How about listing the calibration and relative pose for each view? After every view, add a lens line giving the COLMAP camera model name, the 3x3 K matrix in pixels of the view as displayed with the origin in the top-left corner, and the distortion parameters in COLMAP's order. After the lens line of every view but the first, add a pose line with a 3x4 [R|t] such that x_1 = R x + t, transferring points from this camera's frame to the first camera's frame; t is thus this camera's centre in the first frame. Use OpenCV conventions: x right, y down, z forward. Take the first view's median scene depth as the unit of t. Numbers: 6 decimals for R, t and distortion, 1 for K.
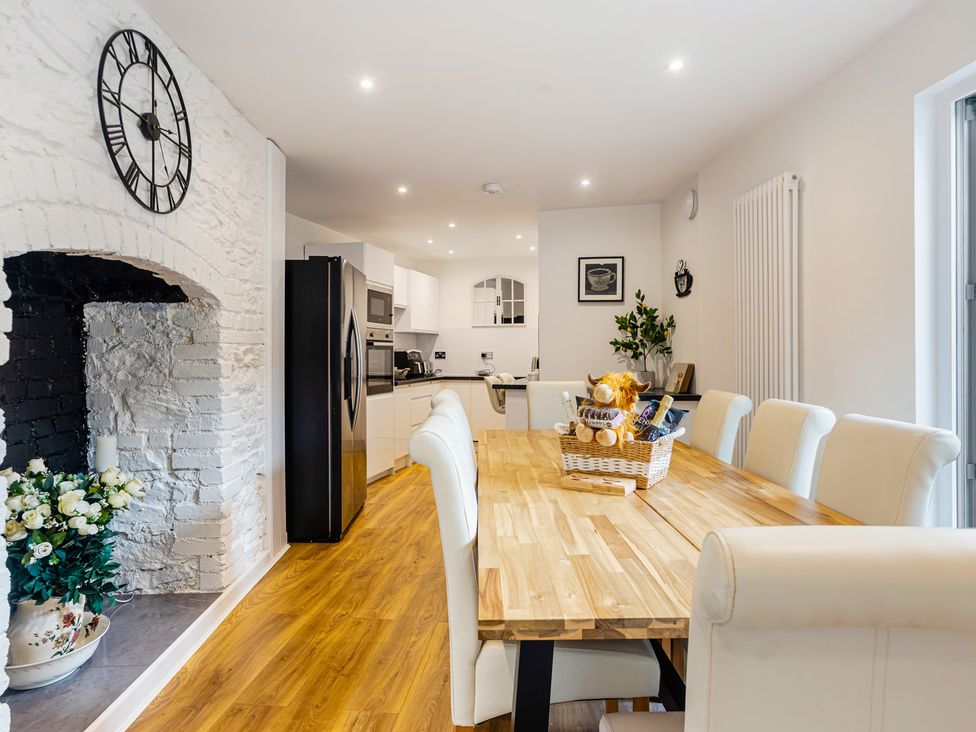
lens RADIAL K [[590.5, 0, 494.6], [0, 590.5, 348.8], [0, 0, 1]] dist [-0.023655, 0.031201]
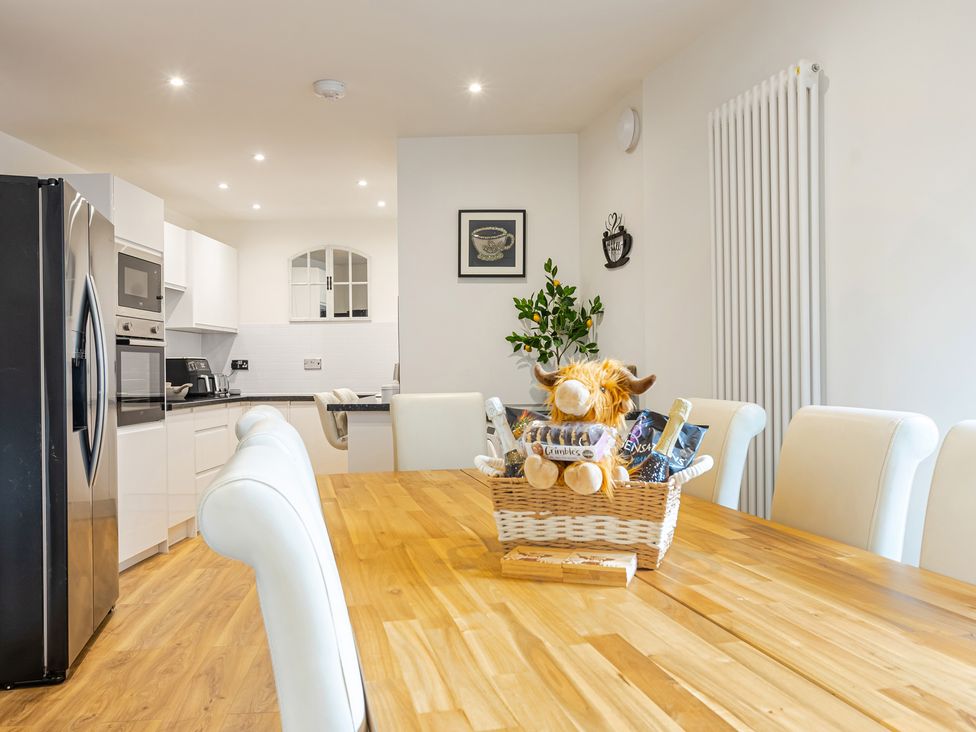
lens RADIAL K [[788.2, 0, 488.0], [0, 788.2, 366.0], [0, 0, 1]] dist [-0.010658, 0.012851]
pose [[0.976021, -0.009208, 0.217481, -0.029802], [0.008622, 0.999956, 0.003643, 0.026151], [-0.217505, -0.001681, 0.976058, 0.185028]]
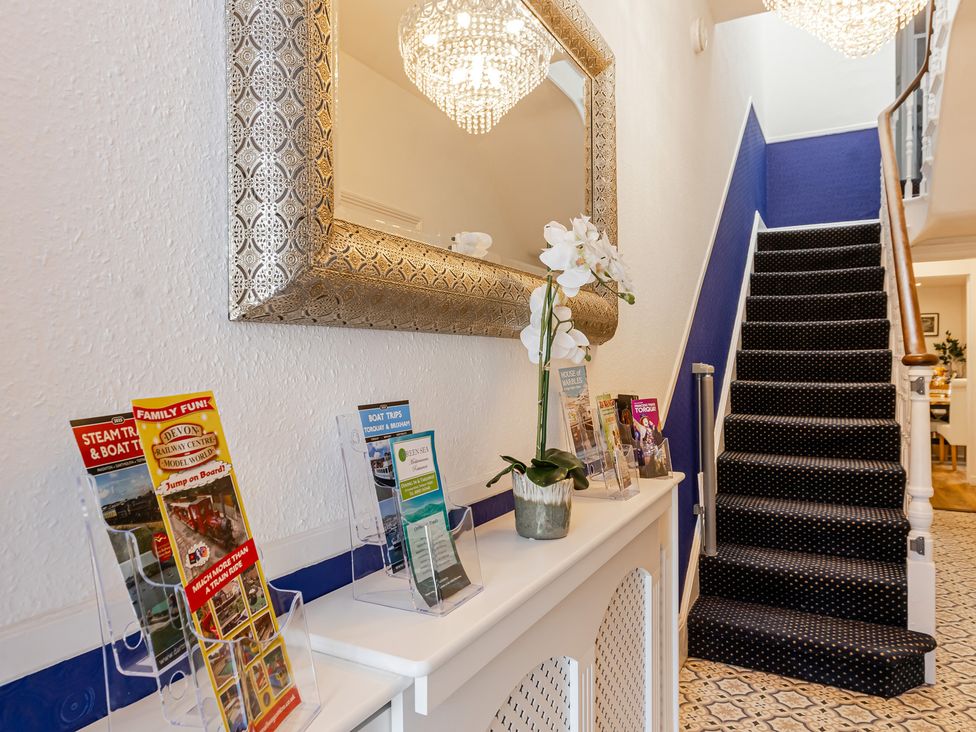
lens RADIAL K [[664.1, 0, 485.7], [0, 664.1, 371.0], [0, 0, 1]] dist [-0.016531, 0.041487]
pose [[0.931299, 0.000411, -0.364254, -0.563262], [0.006678, 0.999812, 0.018203, -0.017492], [0.364193, -0.019385, 0.931122, -2.402531]]
